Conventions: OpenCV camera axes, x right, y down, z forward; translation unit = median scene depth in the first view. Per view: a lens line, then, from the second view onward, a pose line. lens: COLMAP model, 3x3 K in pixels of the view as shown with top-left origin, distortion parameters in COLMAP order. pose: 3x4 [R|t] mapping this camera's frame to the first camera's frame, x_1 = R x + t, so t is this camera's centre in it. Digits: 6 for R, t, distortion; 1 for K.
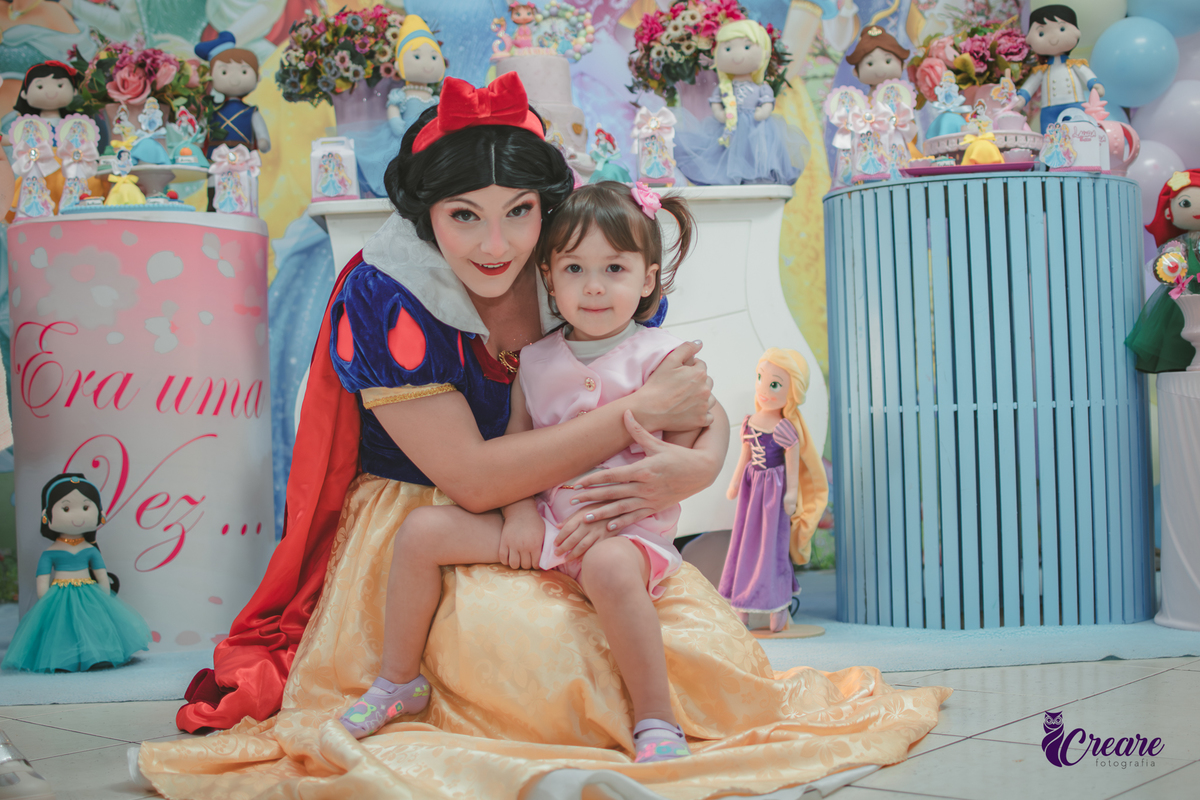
lens RADIAL K [[1829.9, 0, 600.0], [0, 1829.9, 400.0], [0, 0, 1]] dist [-0.192031, 0.198624]
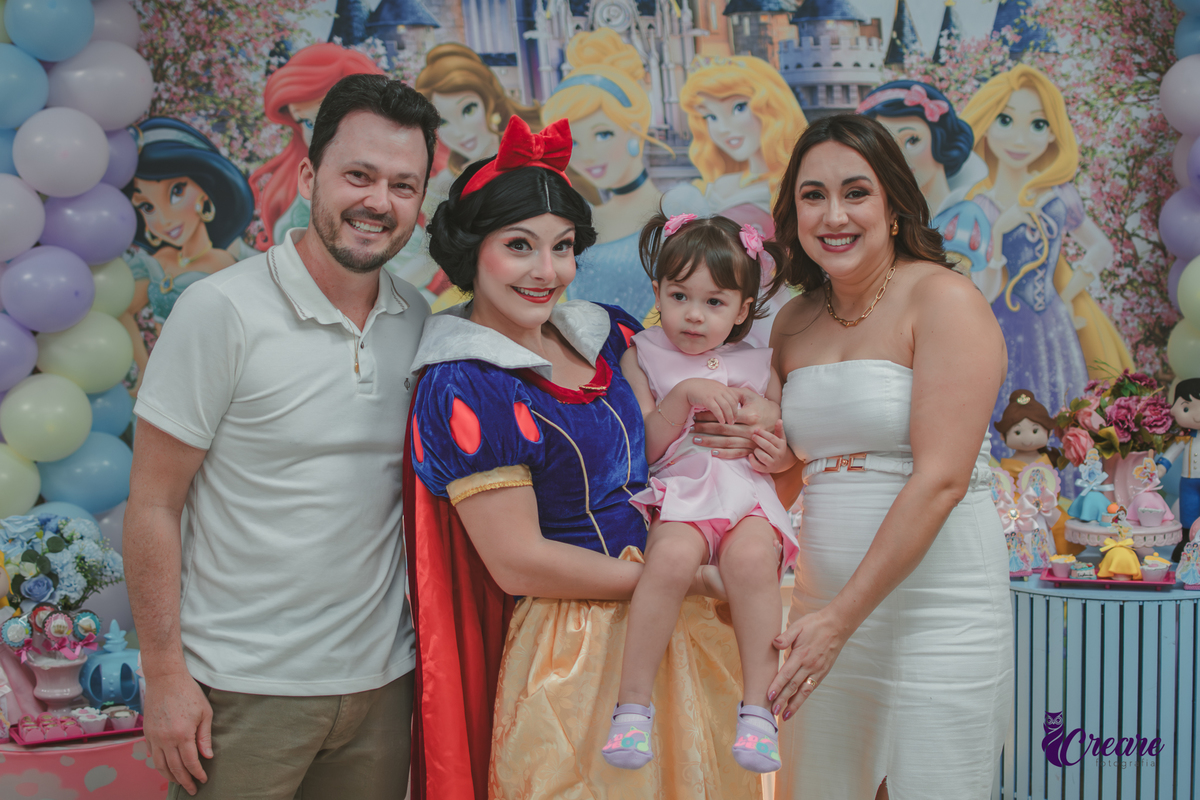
lens RADIAL K [[1829.9, 0, 600.0], [0, 1829.9, 400.0], [0, 0, 1]] dist [-0.192031, 0.198624]
pose [[0.997627, 0.022640, -0.065018, -0.021960], [-0.015744, 0.994381, 0.104683, -0.310480], [0.067023, -0.103411, 0.992378, -0.040710]]
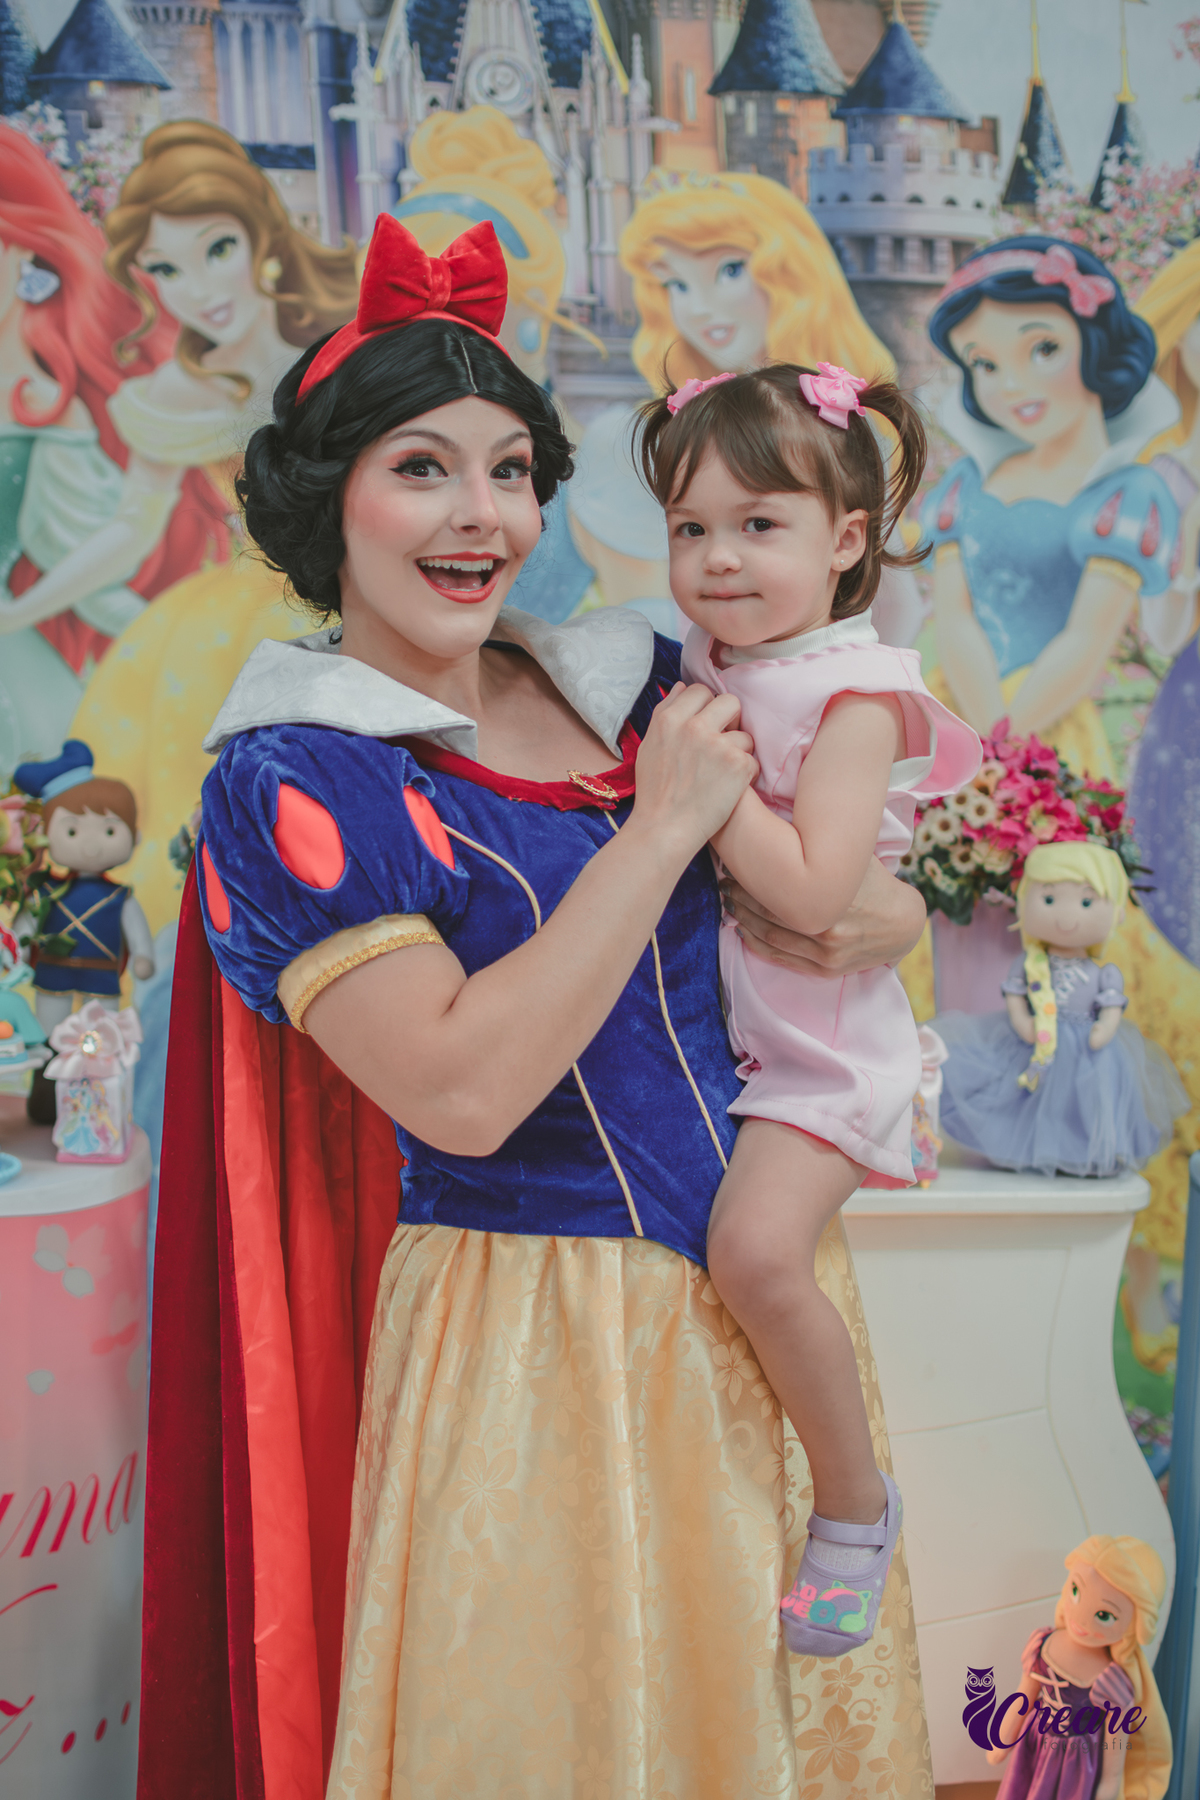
lens RADIAL K [[2744.8, 0, 600.0], [0, 2744.8, 900.0], [0, 0, 1]] dist [-0.192031, 0.198624]
pose [[0.997806, 0.055564, 0.036008, -0.085351], [-0.060206, 0.987714, 0.144207, -0.293031], [-0.027553, -0.146058, 0.988892, 0.219408]]
